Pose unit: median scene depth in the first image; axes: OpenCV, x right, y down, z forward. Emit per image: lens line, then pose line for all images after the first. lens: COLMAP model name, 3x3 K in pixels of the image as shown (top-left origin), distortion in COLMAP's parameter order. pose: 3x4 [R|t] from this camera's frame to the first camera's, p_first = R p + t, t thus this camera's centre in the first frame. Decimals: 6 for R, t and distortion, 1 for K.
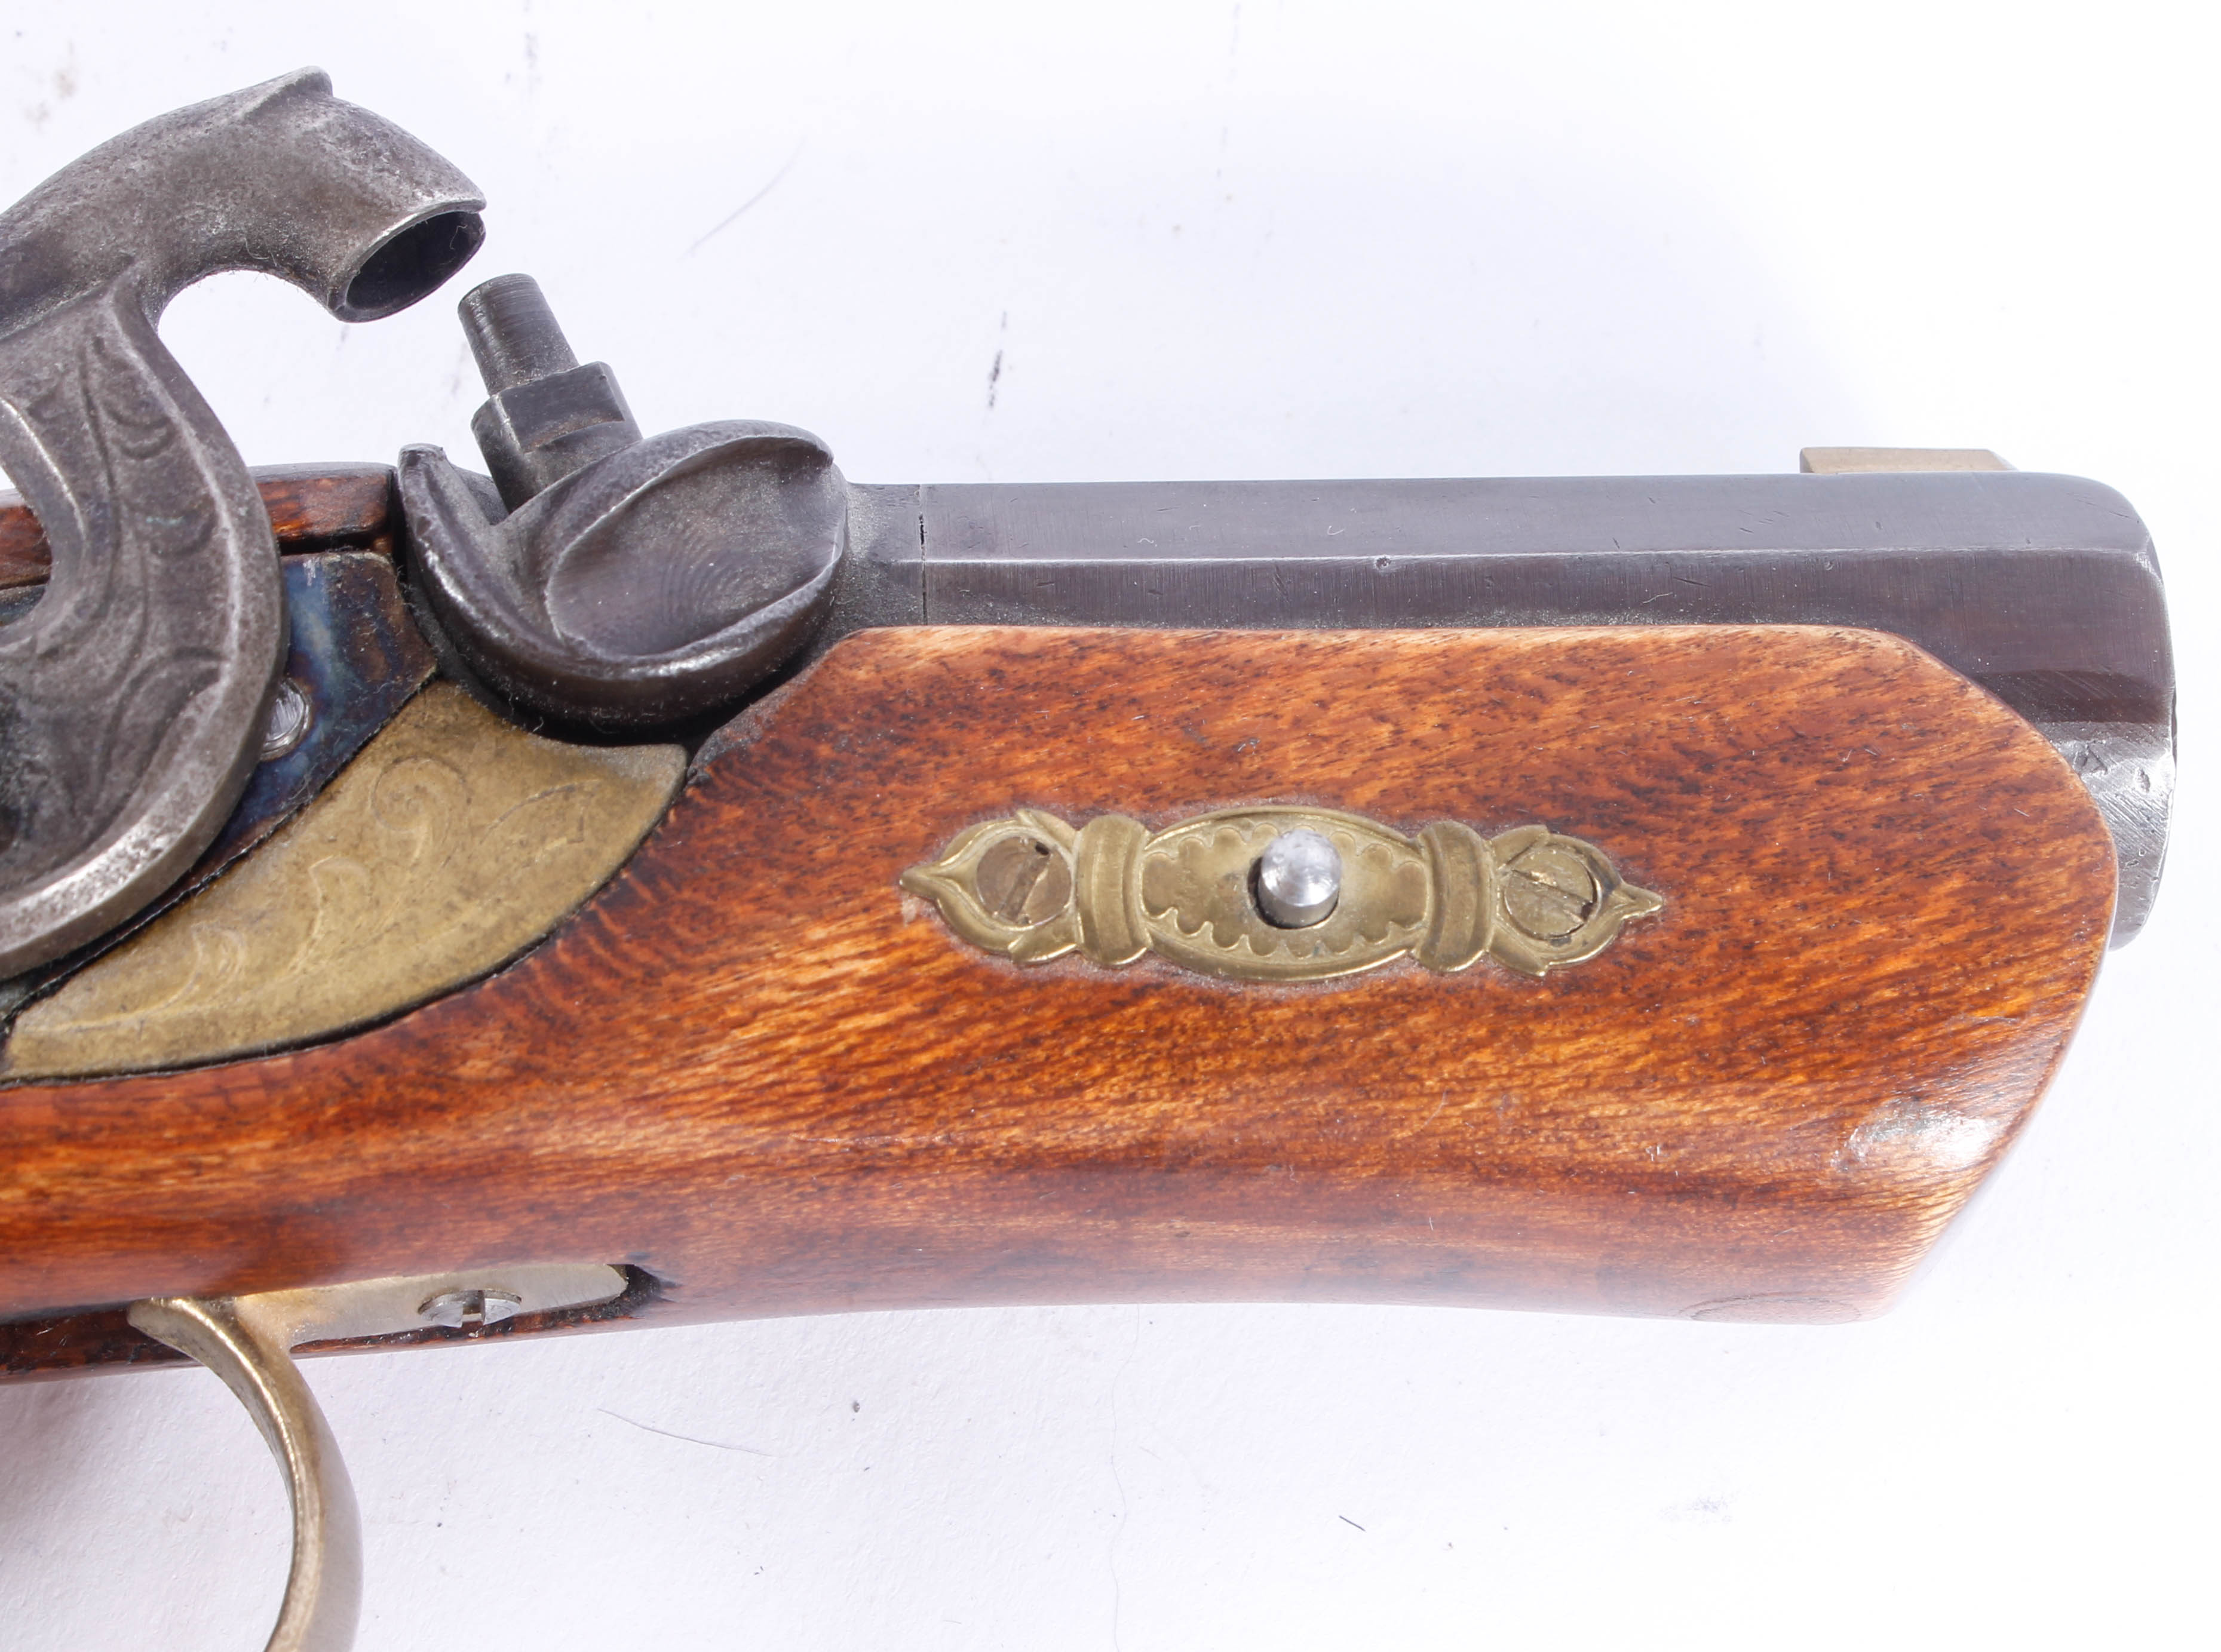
lens RADIAL K [[4813.1, 0, 1251.5], [0, 4813.1, 853.2], [0, 0, 1]] dist [0.016998, 0.000000]
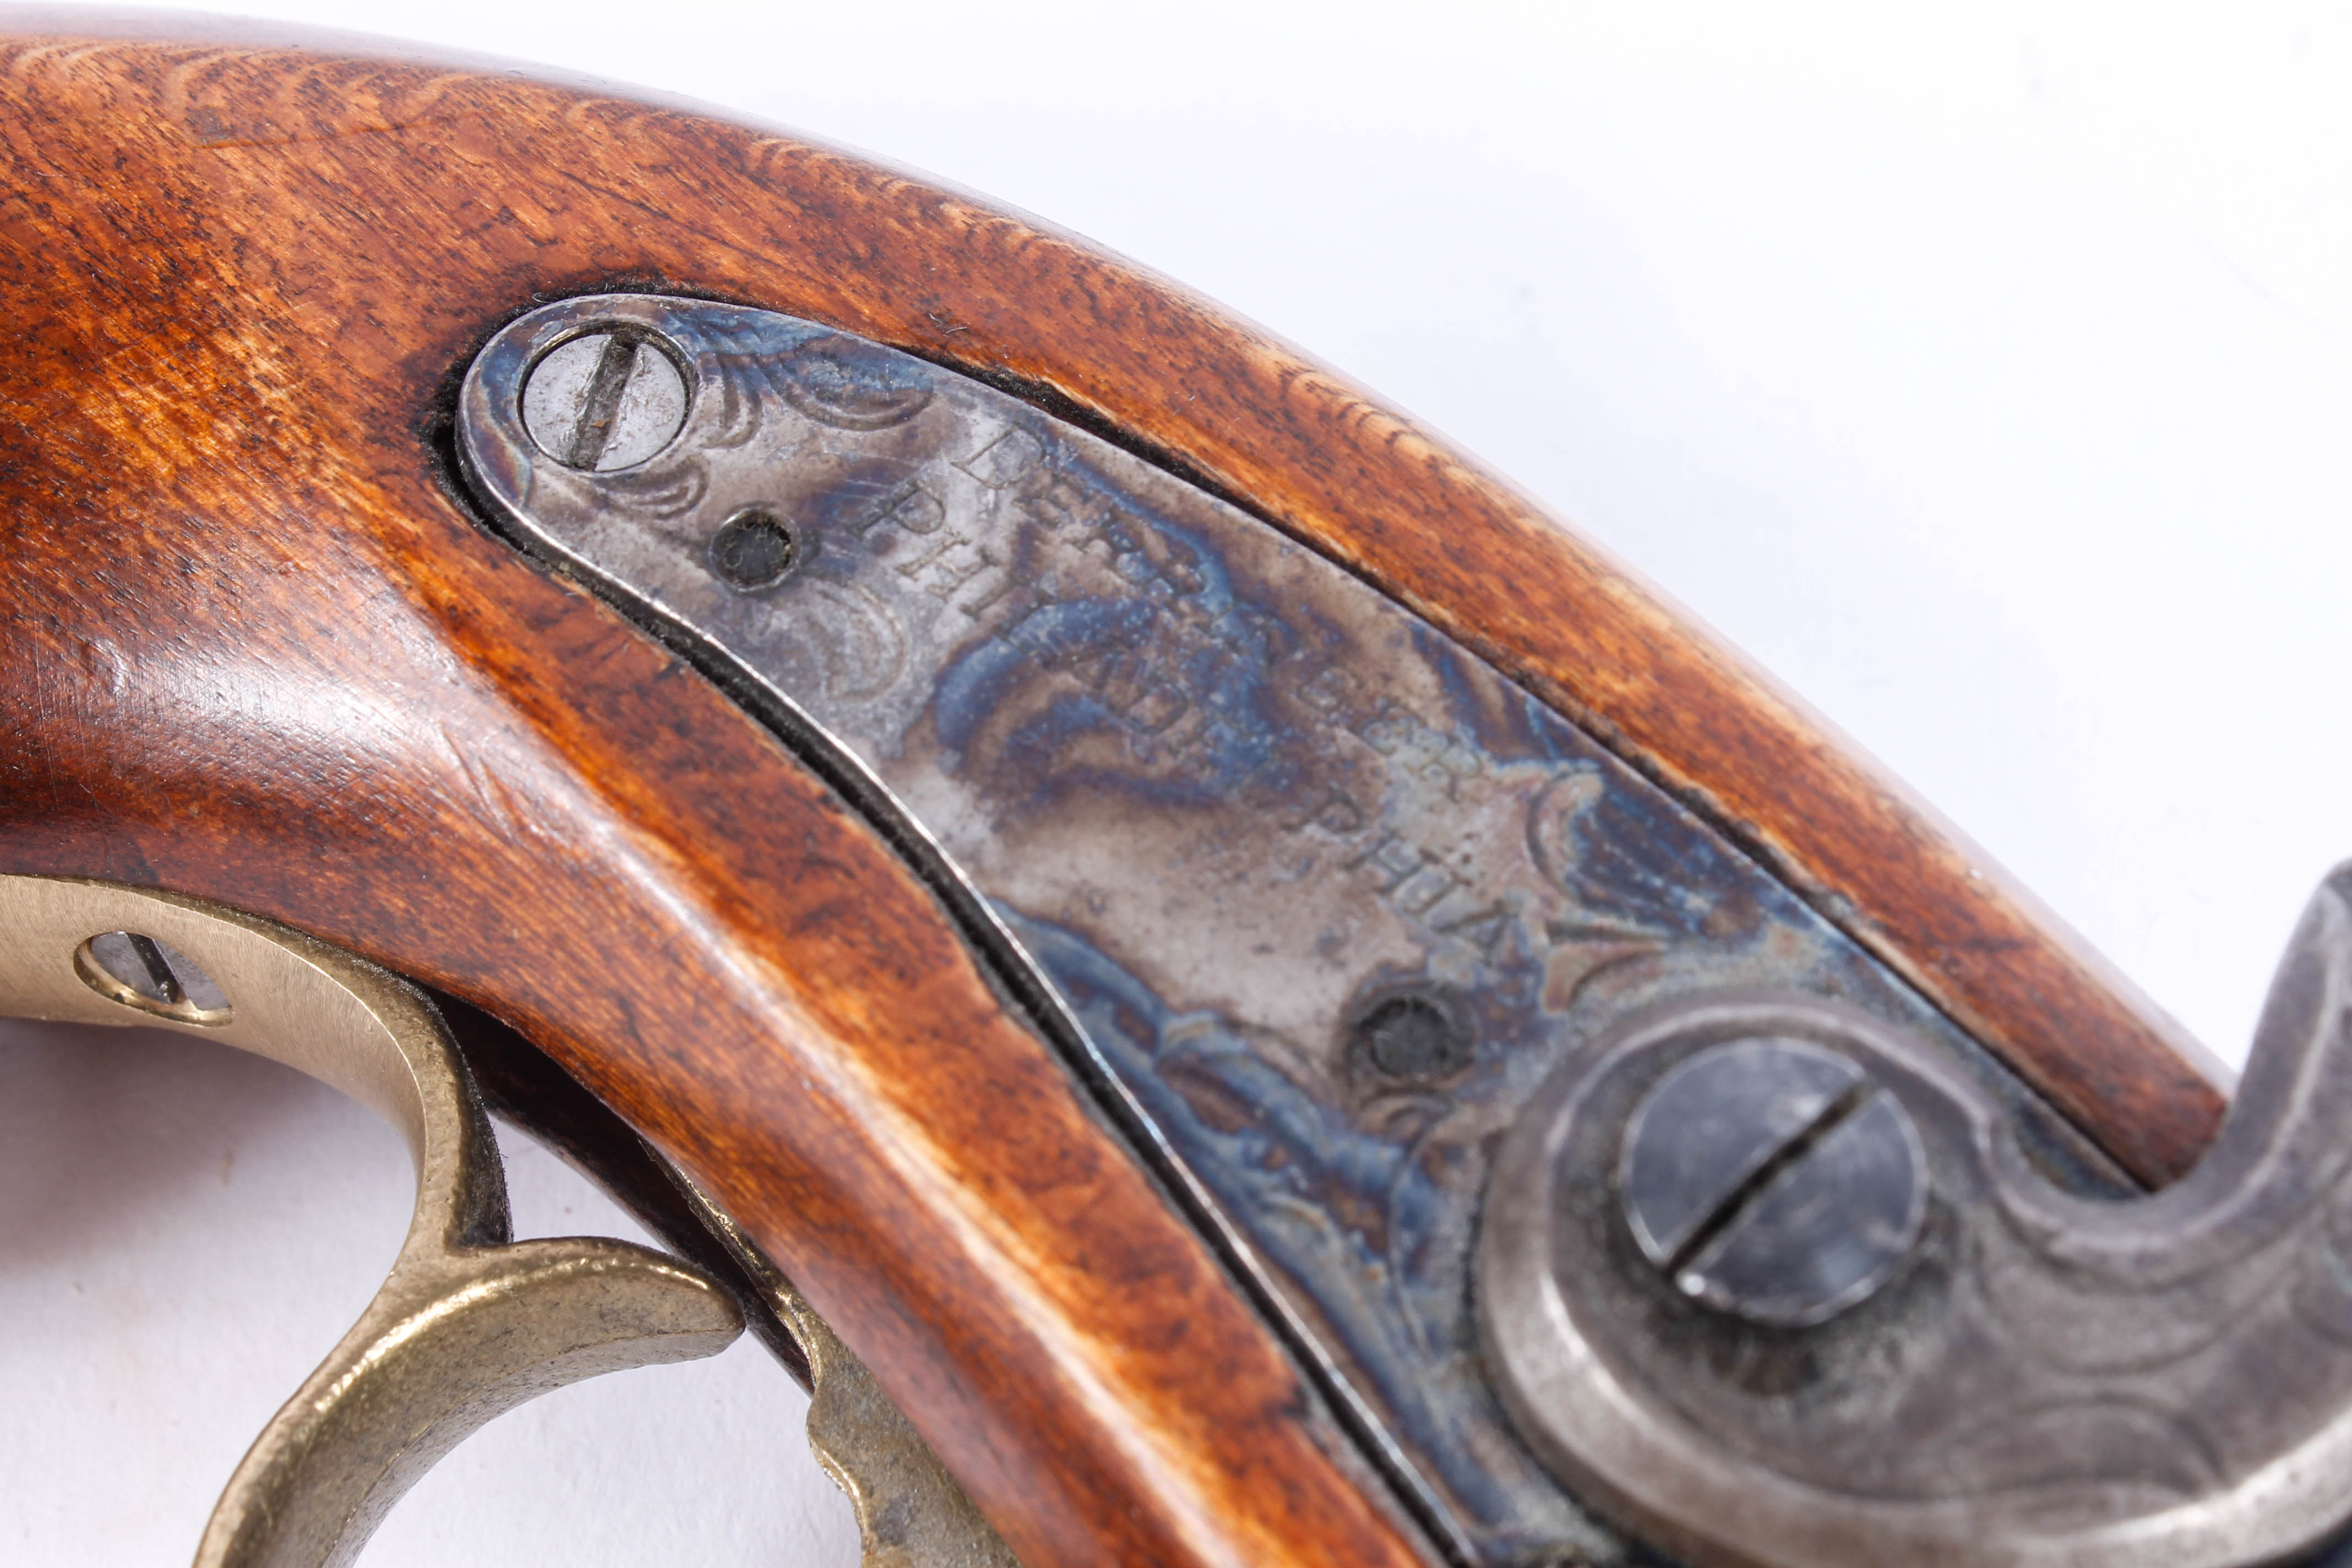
lens RADIAL K [[4325.8, 0, 1171.3], [0, 4325.8, 796.4], [0, 0, 1]] dist [-0.004688, 0.000000]
pose [[0.518389, 0.709584, -0.477246, -0.080130], [-0.779633, 0.621464, 0.077167, -0.031989], [0.351348, 0.332074, 0.875375, 0.430466]]
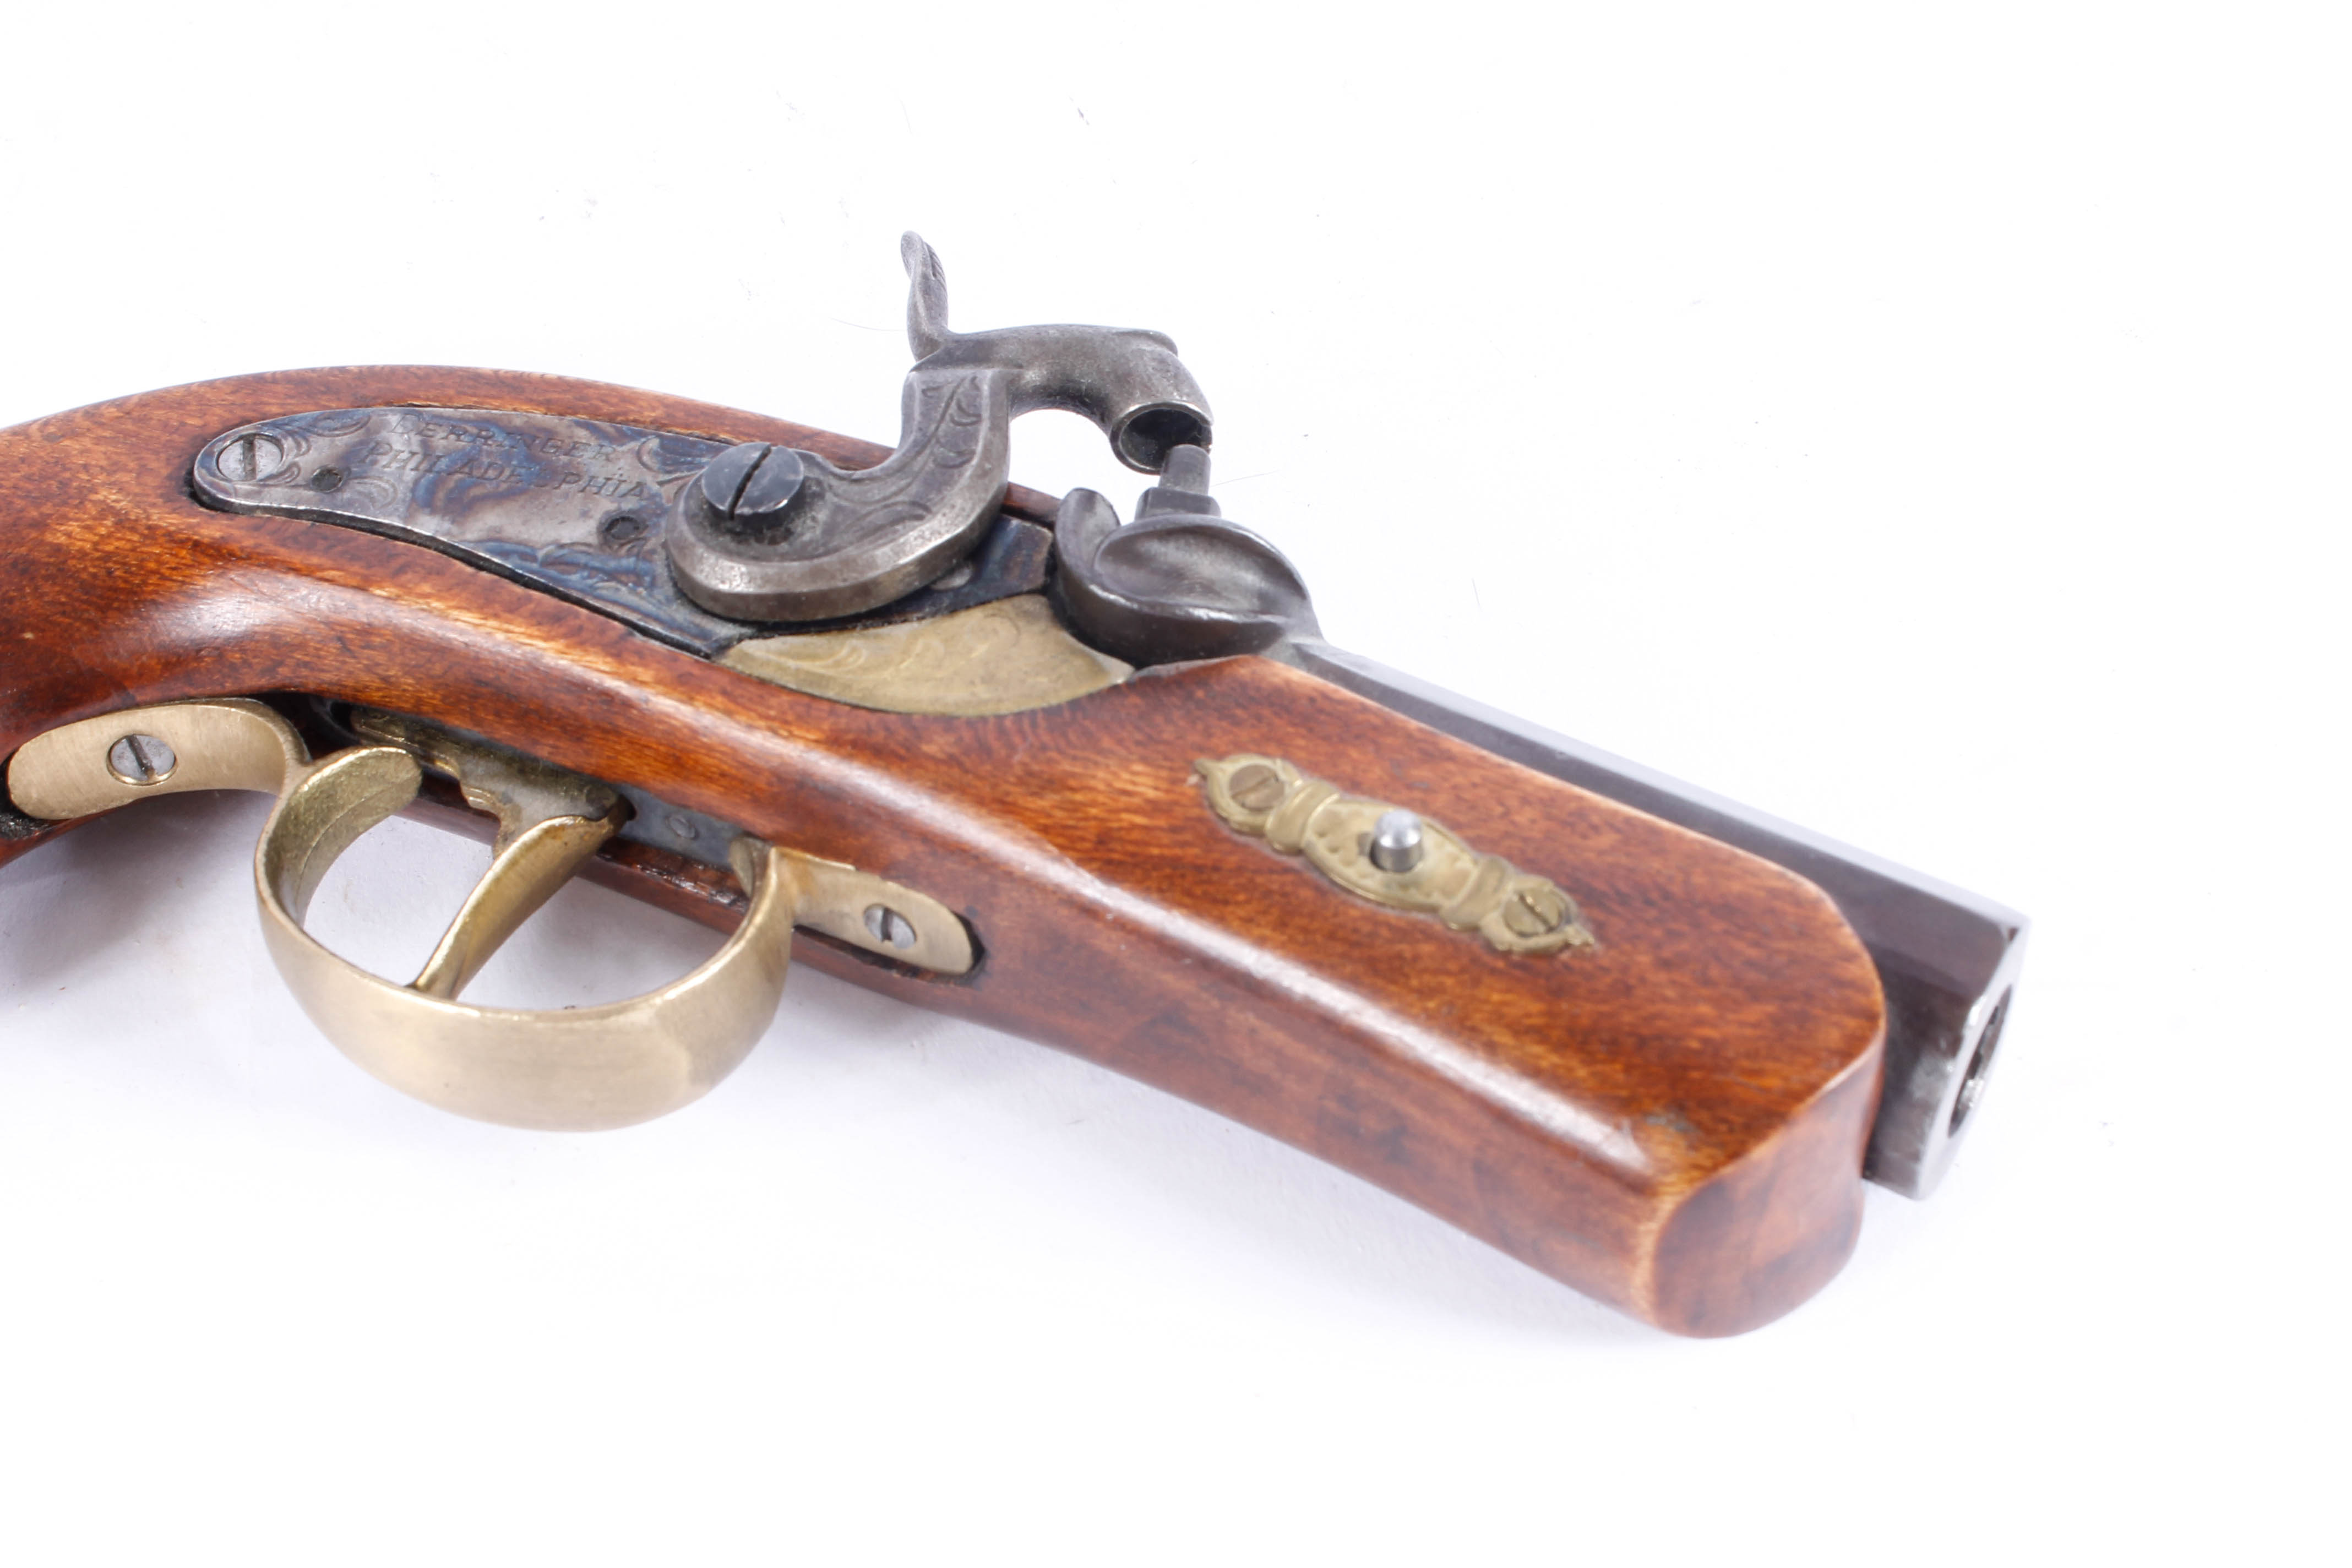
lens RADIAL K [[3385.5, 0, 1152.6], [0, 3385.5, 782.2], [0, 0, 1]] dist [-0.033495, 0.000000]
pose [[0.830148, 0.337067, -0.444118, 0.448008], [-0.477156, 0.841554, -0.253197, 0.321637], [0.288405, 0.422105, 0.859448, -0.031924]]
